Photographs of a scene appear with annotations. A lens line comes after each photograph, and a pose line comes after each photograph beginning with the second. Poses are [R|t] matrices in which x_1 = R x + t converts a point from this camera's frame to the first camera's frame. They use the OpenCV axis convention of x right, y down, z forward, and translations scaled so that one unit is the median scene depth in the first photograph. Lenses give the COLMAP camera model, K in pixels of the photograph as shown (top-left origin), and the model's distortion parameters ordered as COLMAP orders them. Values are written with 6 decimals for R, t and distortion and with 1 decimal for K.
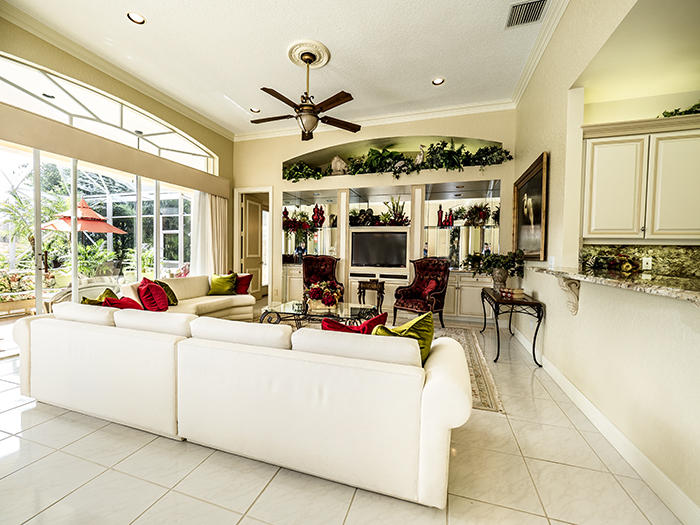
lens RADIAL K [[287.1, 0, 350.0], [0, 287.1, 262.5], [0, 0, 1]] dist [-0.000666, -0.000102]
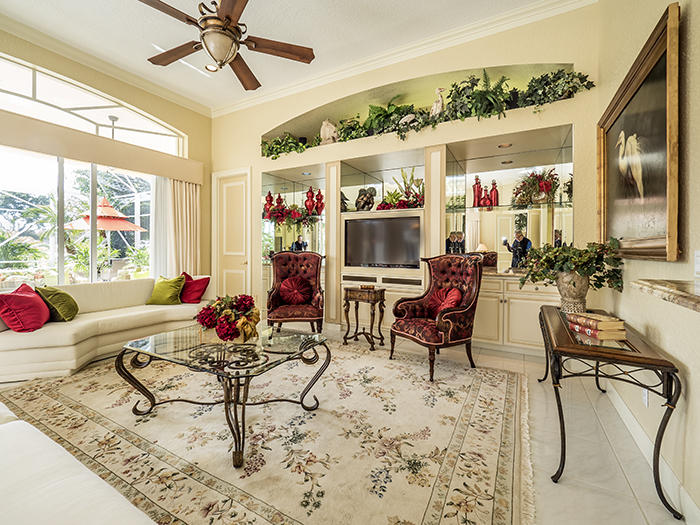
lens RADIAL K [[307.3, 0, 328.9], [0, 307.3, 249.8], [0, 0, 1]] dist [-0.010225, 0.000419]
pose [[0.975323, -0.010561, -0.220529, 0.154115], [0.004076, 0.999546, -0.029838, -0.006524], [0.220744, 0.028202, 0.974924, 0.254133]]
